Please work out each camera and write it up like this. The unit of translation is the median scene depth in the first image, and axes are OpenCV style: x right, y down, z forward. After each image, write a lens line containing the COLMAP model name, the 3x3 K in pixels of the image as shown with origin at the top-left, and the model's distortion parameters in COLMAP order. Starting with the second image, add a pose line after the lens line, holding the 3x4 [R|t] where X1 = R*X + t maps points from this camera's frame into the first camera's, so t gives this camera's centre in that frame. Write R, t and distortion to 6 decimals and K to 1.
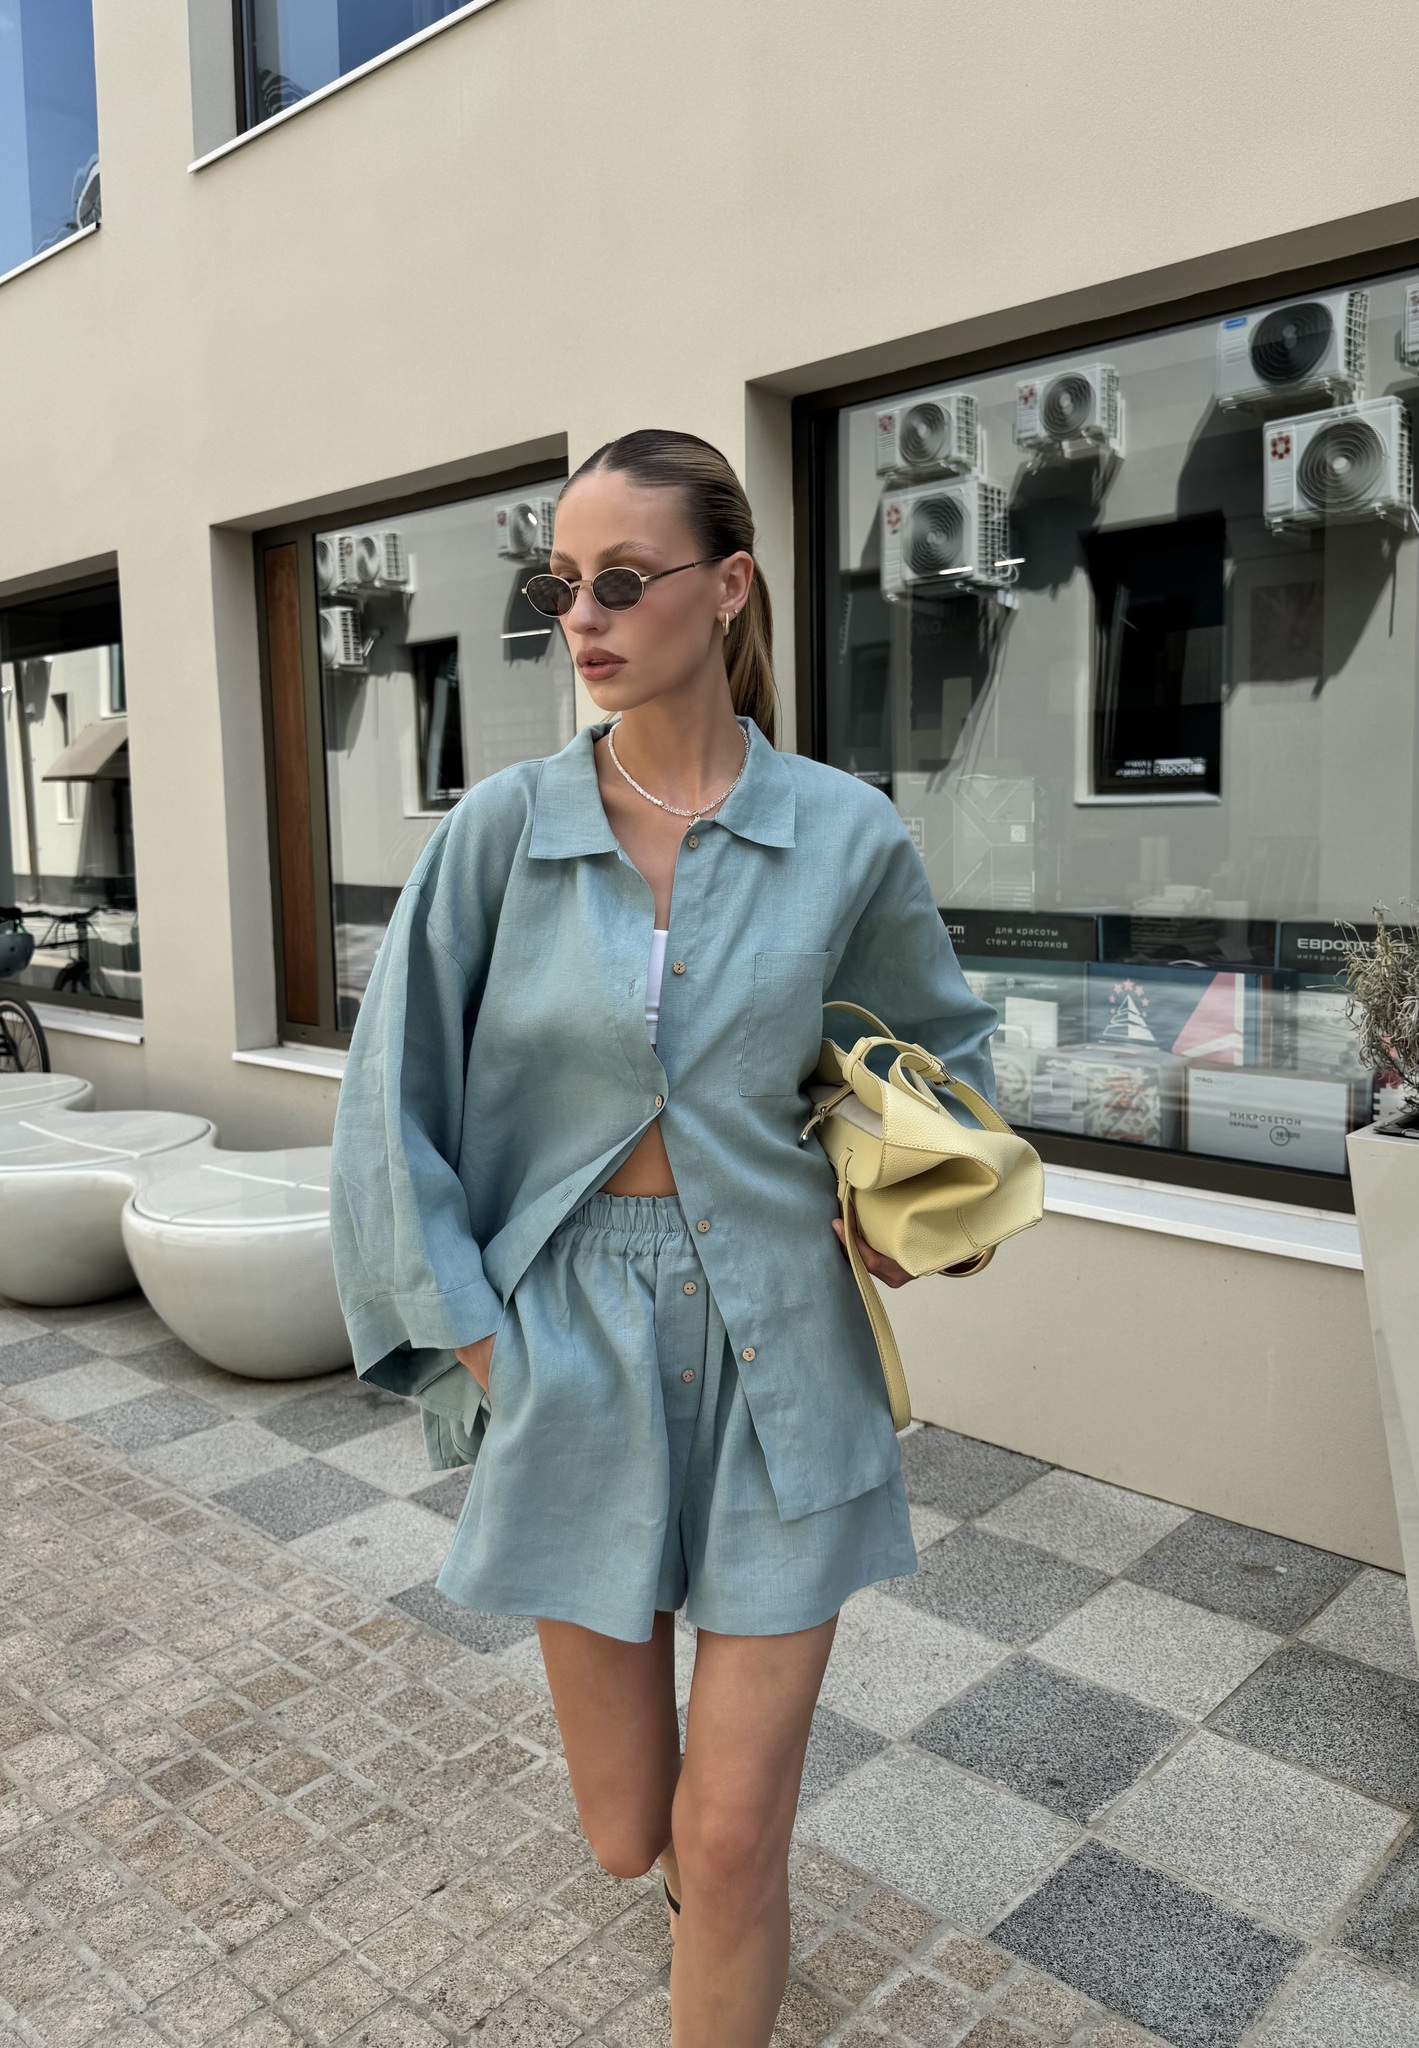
lens RADIAL K [[1610.7, 0, 726.9], [0, 1610.7, 928.9], [0, 0, 1]] dist [0.023208, -0.020551]
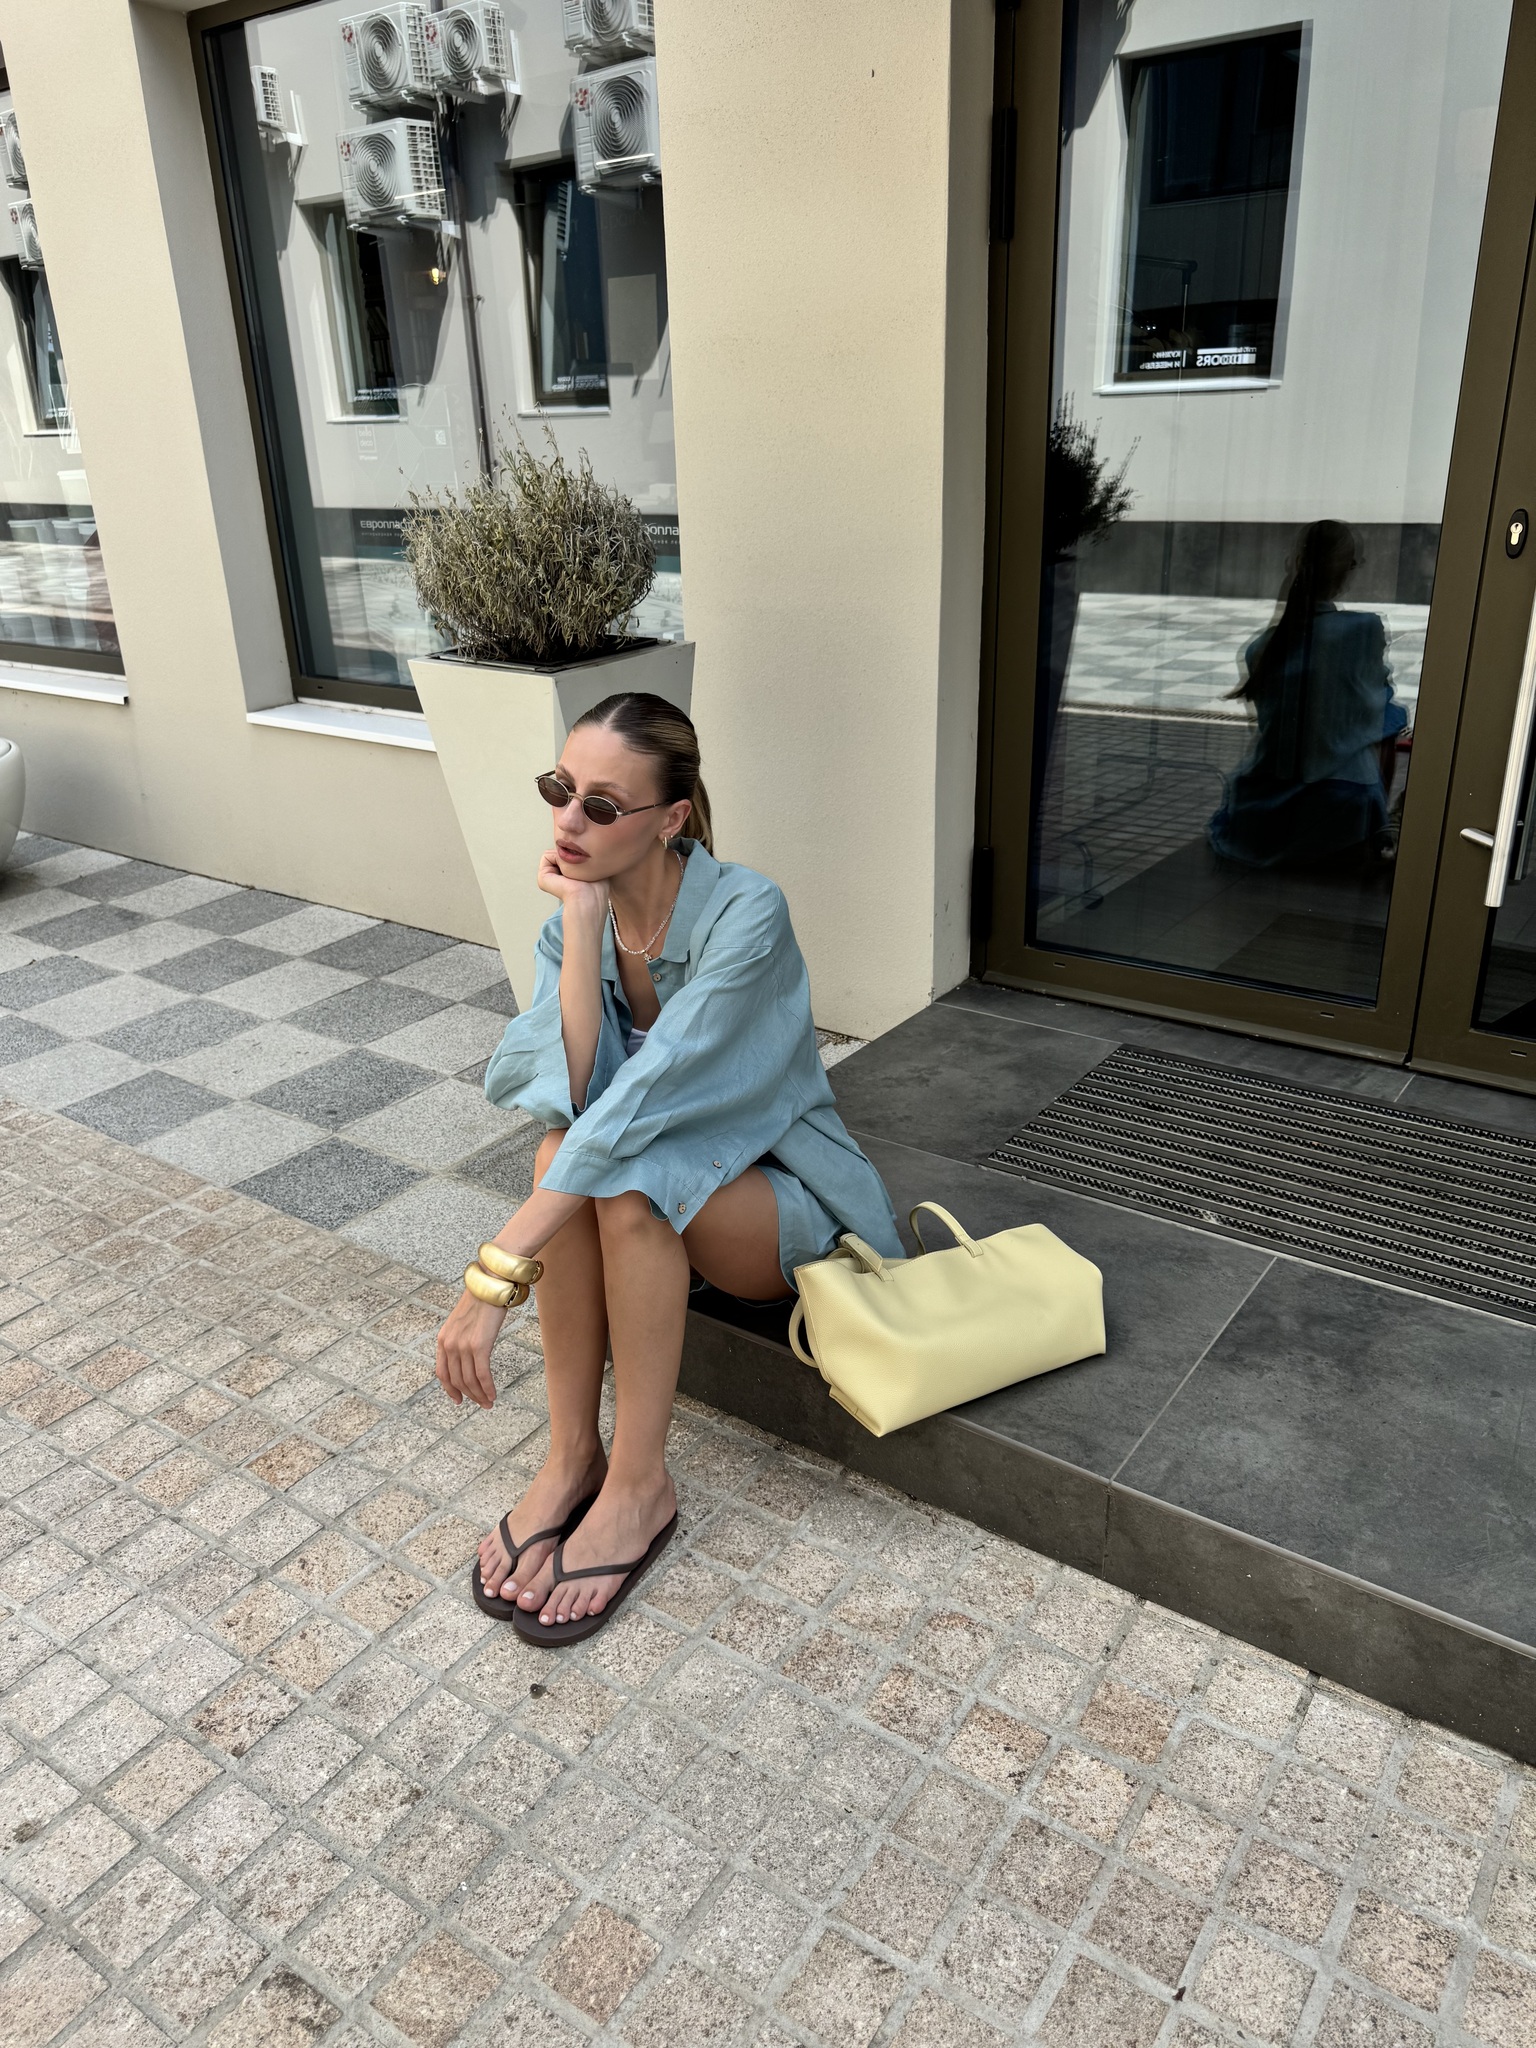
lens RADIAL K [[1483.5, 0, 763.7], [0, 1483.5, 1037.2], [0, 0, 1]] dist [0.034002, -0.044832]
pose [[0.992504, -0.064083, 0.104063, 0.331168], [0.028275, 0.948801, 0.314606, 0.025982], [-0.118896, -0.309306, 0.943501, -0.238538]]
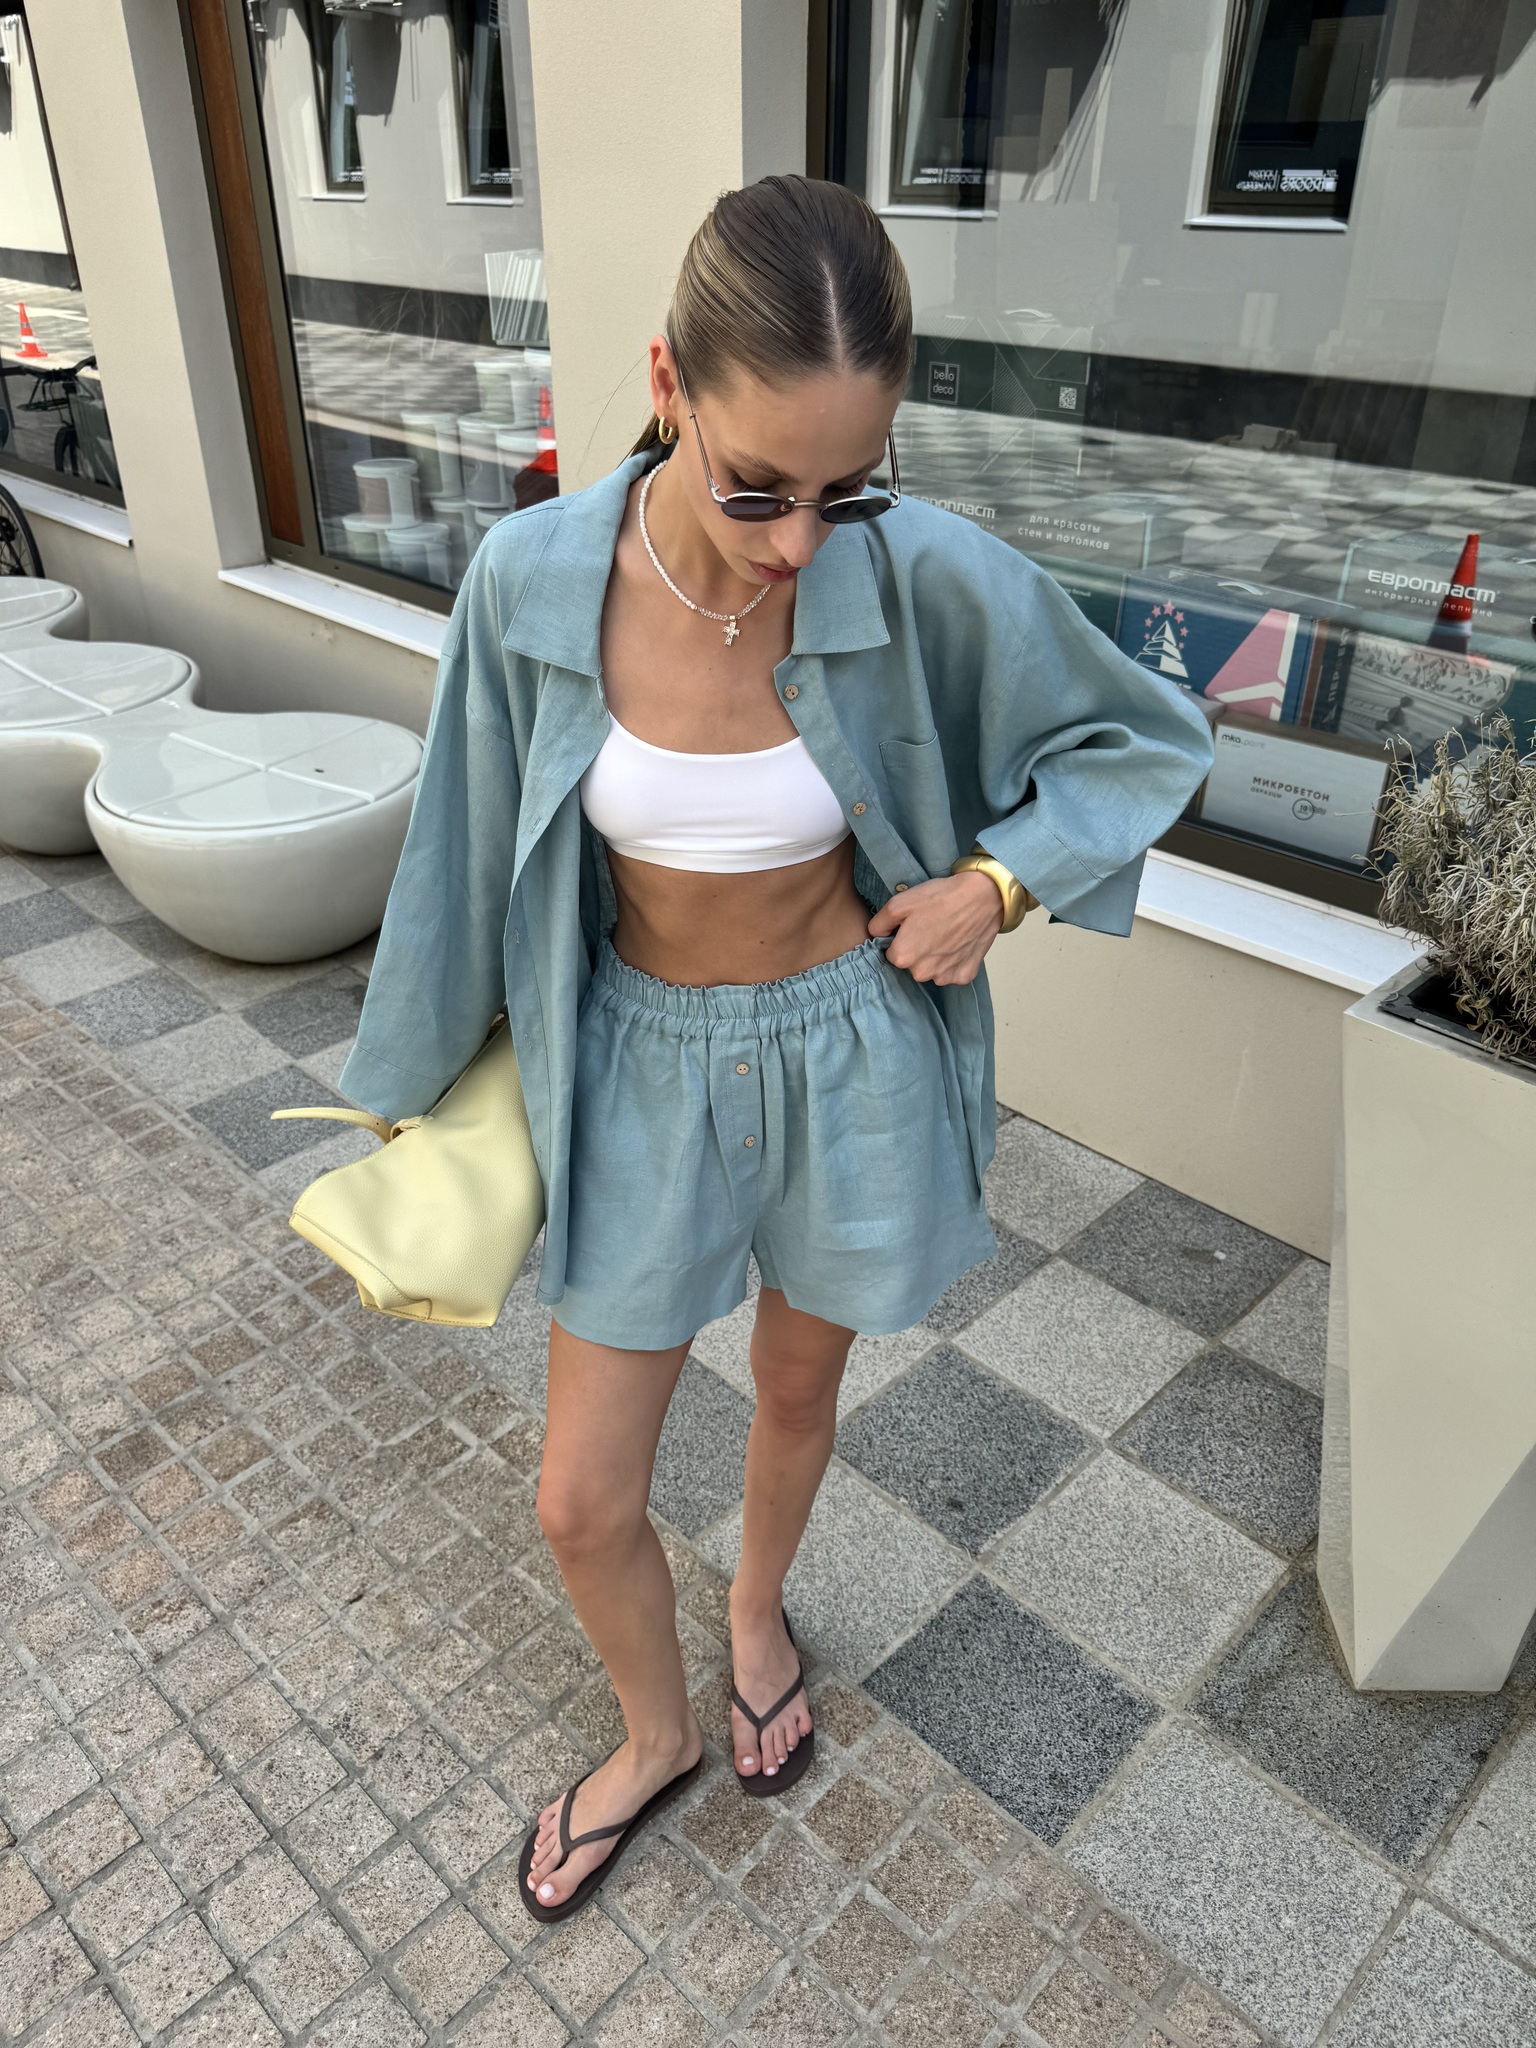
lens RADIAL K [[1483.5, 0, 764.6], [0, 1483.5, 1056.0], [0, 0, 1]] dist [0.034002, -0.044832]
pose [[0.999146, 0.037916, -0.016420, 0.060747], [-0.026687, 0.895571, 0.444118, -0.110998], [0.031545, -0.443300, 0.895818, 0.189412]]
